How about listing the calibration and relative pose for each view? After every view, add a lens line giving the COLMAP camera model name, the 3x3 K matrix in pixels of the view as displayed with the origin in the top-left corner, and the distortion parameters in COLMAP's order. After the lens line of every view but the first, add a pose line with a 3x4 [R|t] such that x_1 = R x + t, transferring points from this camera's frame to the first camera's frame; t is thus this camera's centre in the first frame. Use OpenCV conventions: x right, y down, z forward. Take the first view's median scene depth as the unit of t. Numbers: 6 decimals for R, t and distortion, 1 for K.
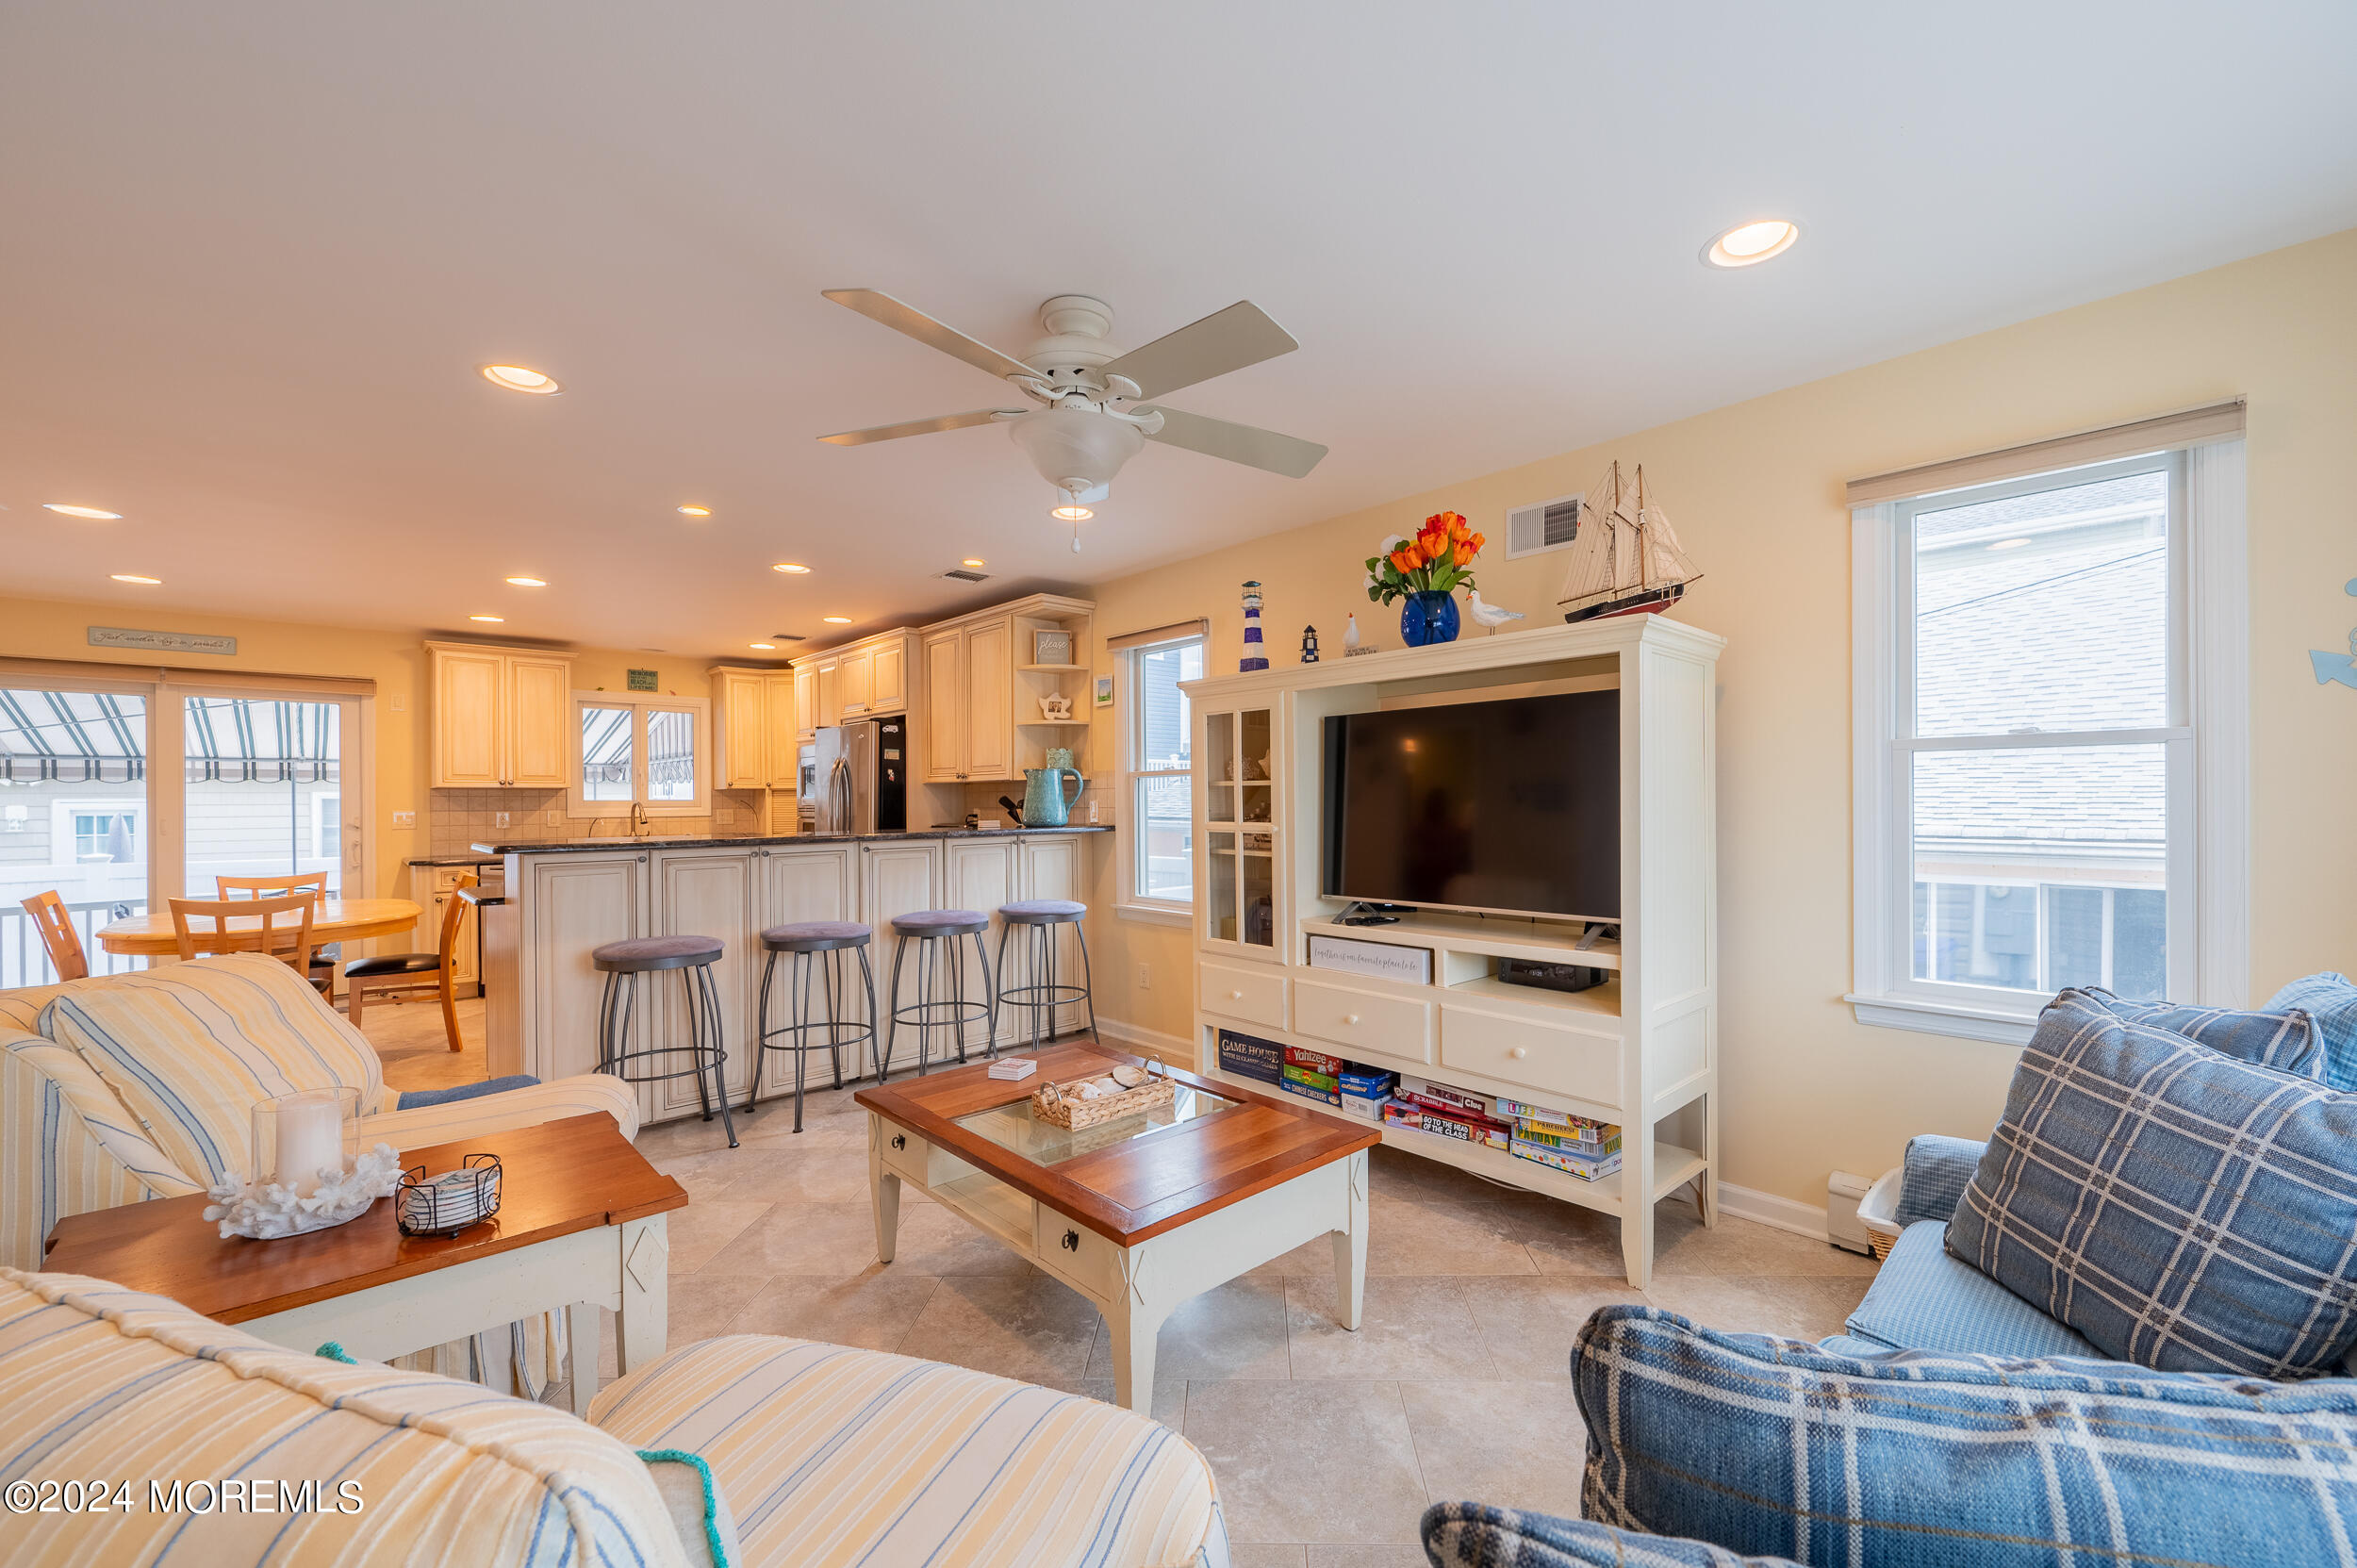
lens RADIAL K [[957.0, 0, 1179.1], [0, 957.0, 804.0], [0, 0, 1]] dist [-0.002052, 0.000763]
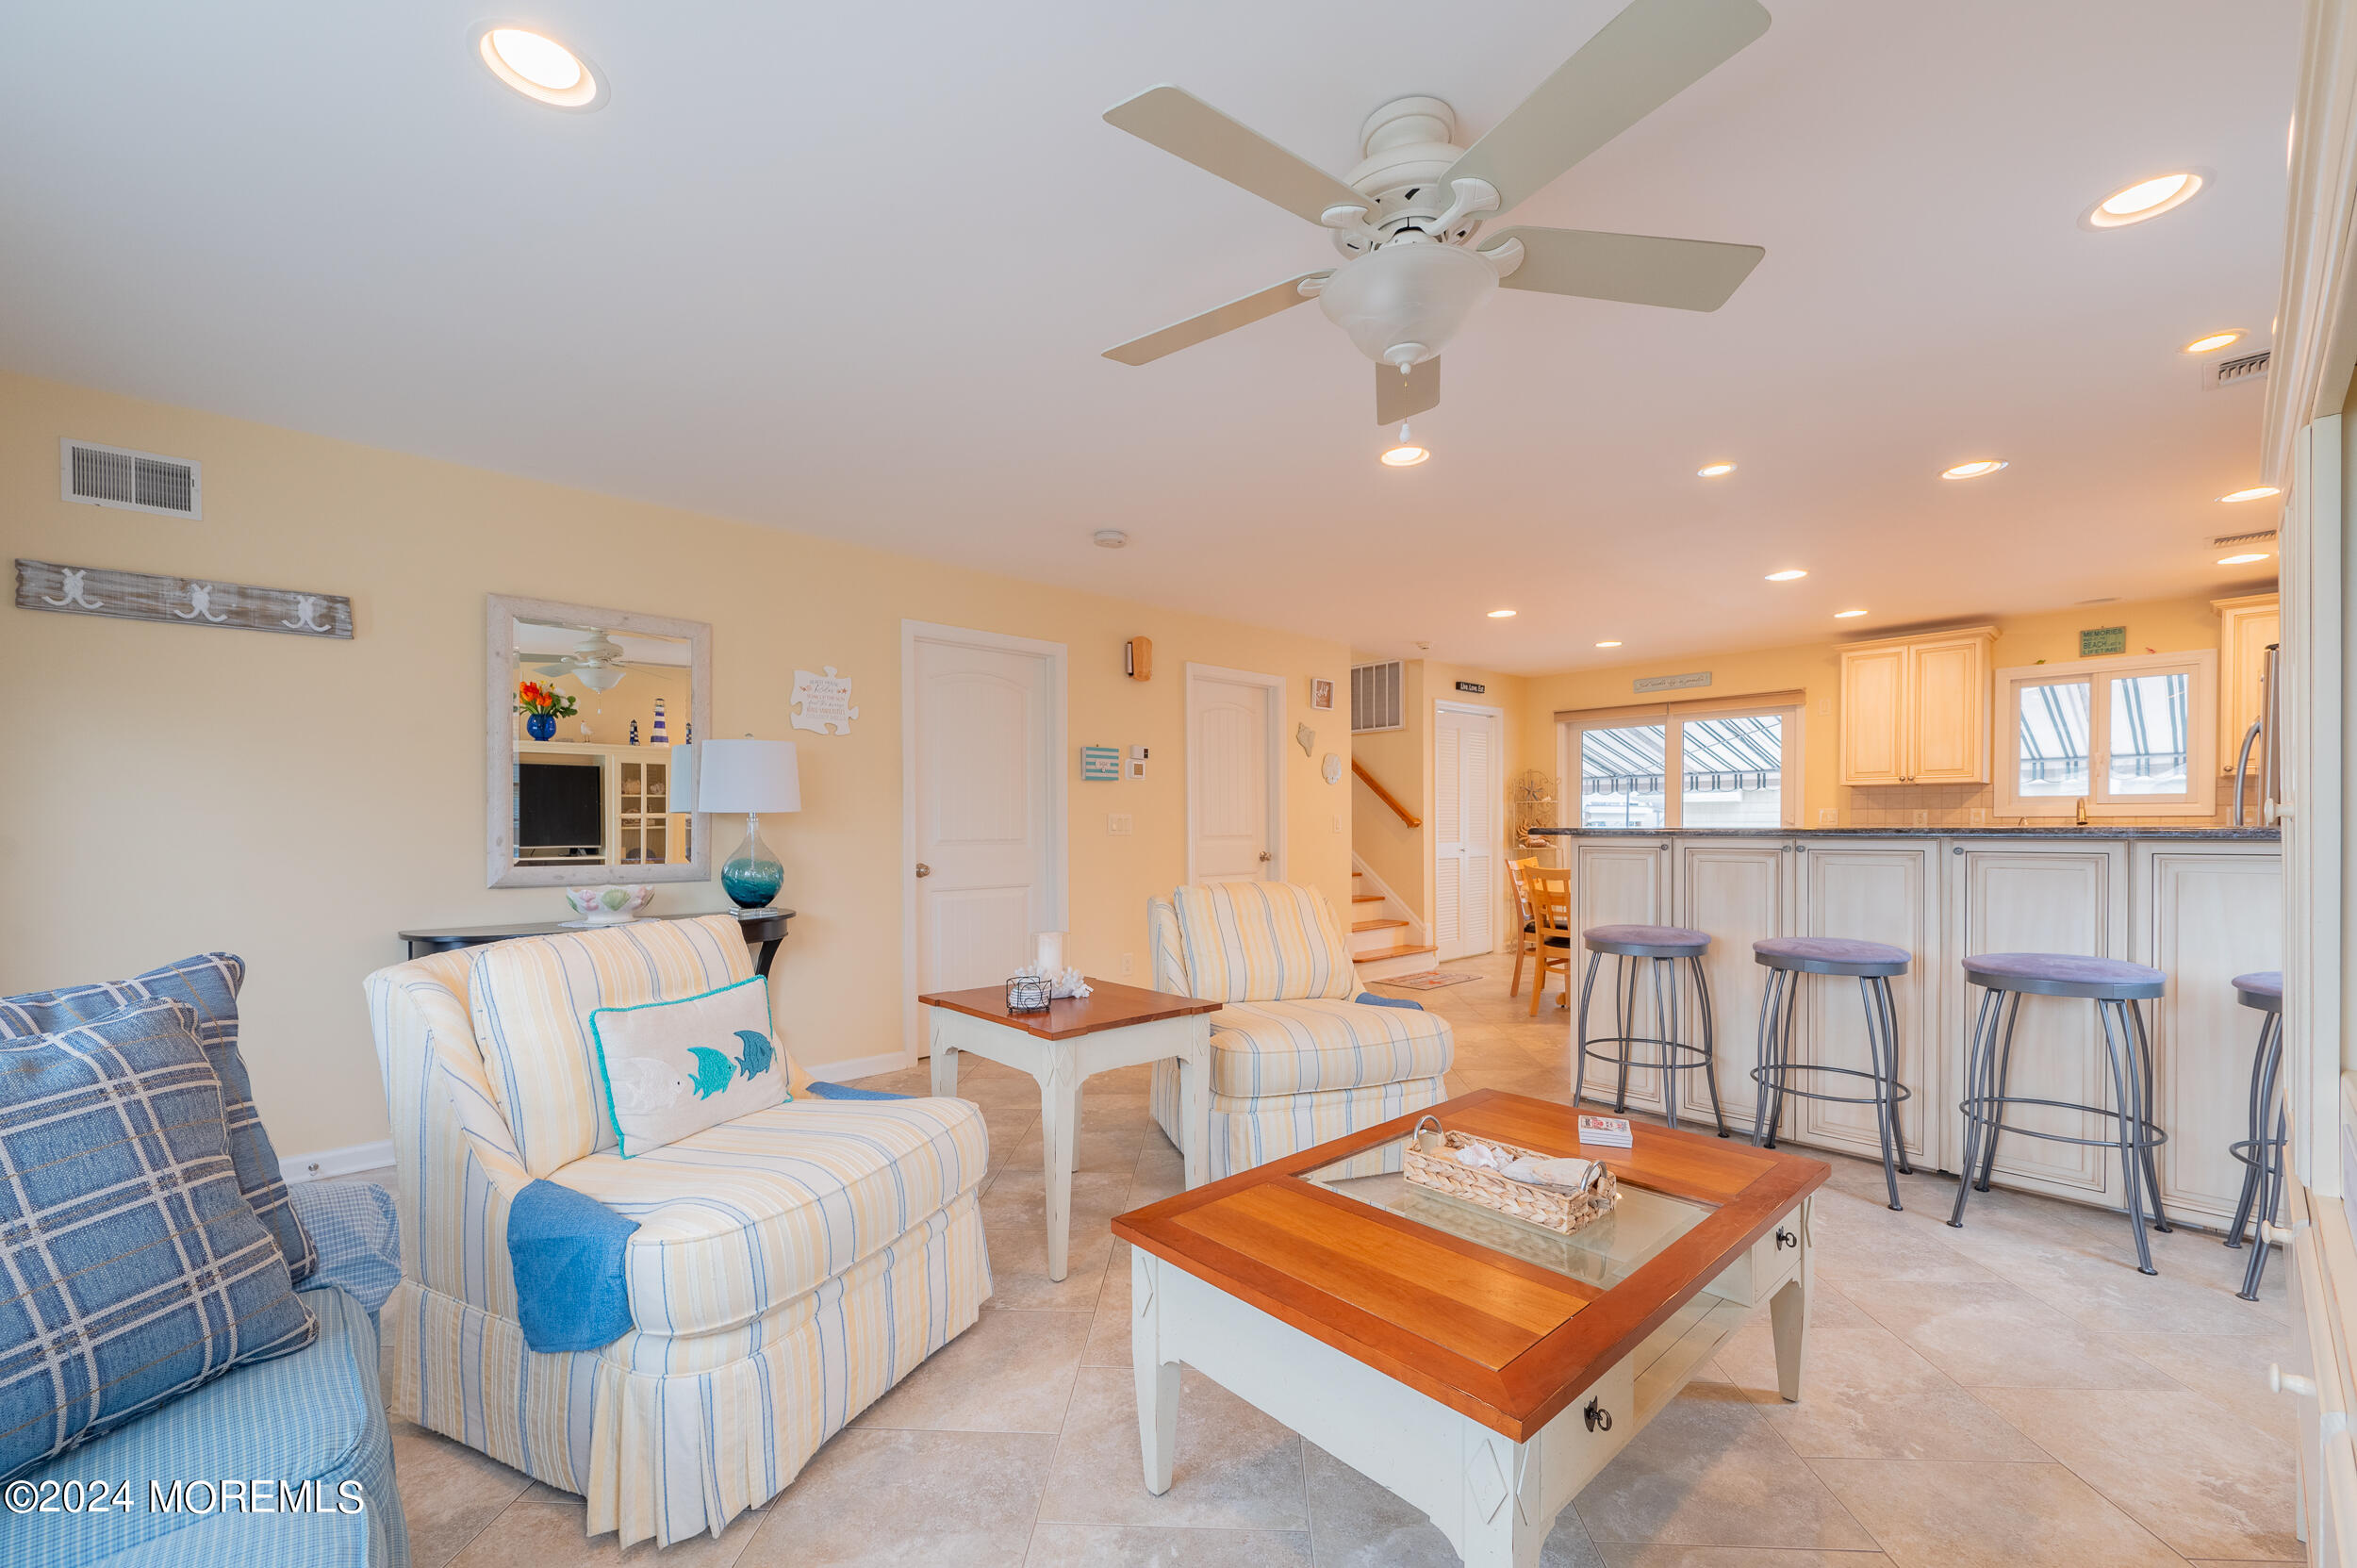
lens RADIAL K [[957.0, 0, 1239.1], [0, 957.0, 841.7], [0, 0, 1]] dist [-0.002052, 0.000763]
pose [[0.038632, 0.022471, -0.999001, 0.261563], [0.006752, 0.999718, 0.022748, 0.016379], [0.999231, -0.007624, 0.038470, 0.333482]]
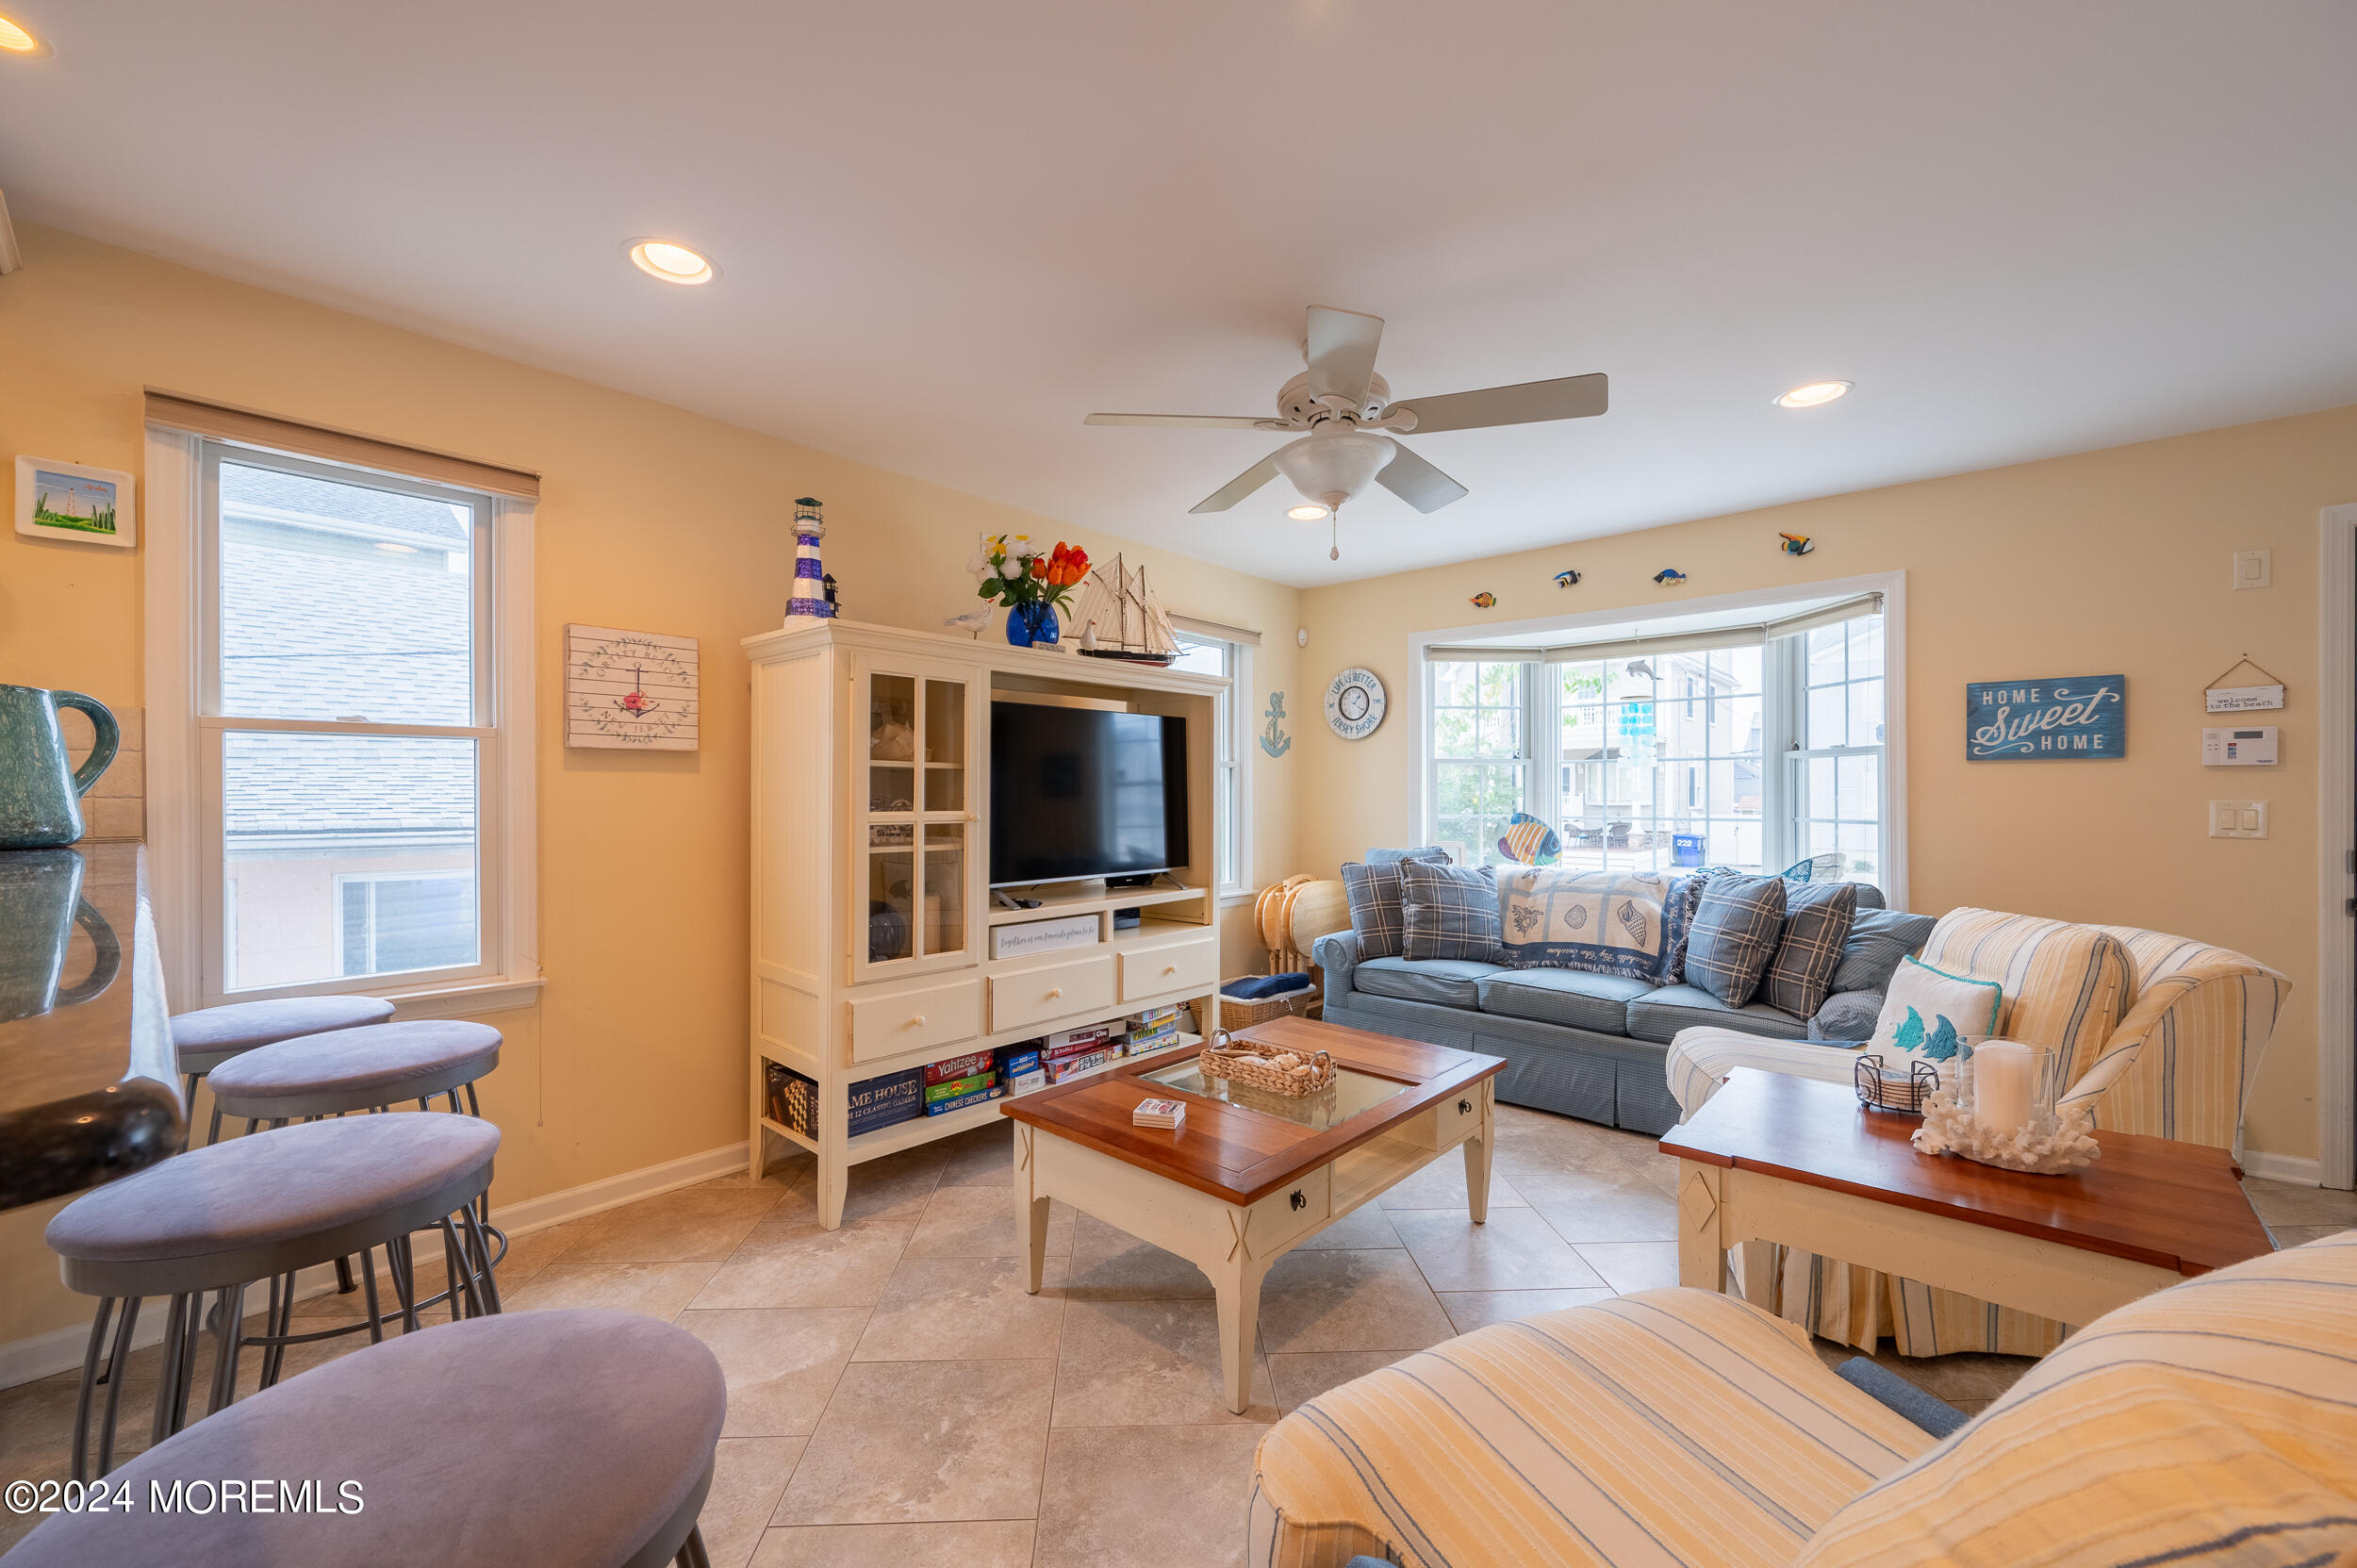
lens RADIAL K [[957.0, 0, 1209.2], [0, 957.0, 797.6], [0, 0, 1]] dist [-0.002052, 0.000763]
pose [[-0.133170, 0.000490, 0.991093, -0.476235], [-0.000729, 1.000000, -0.000592, 0.004247], [-0.991093, -0.000802, -0.133170, 0.518185]]
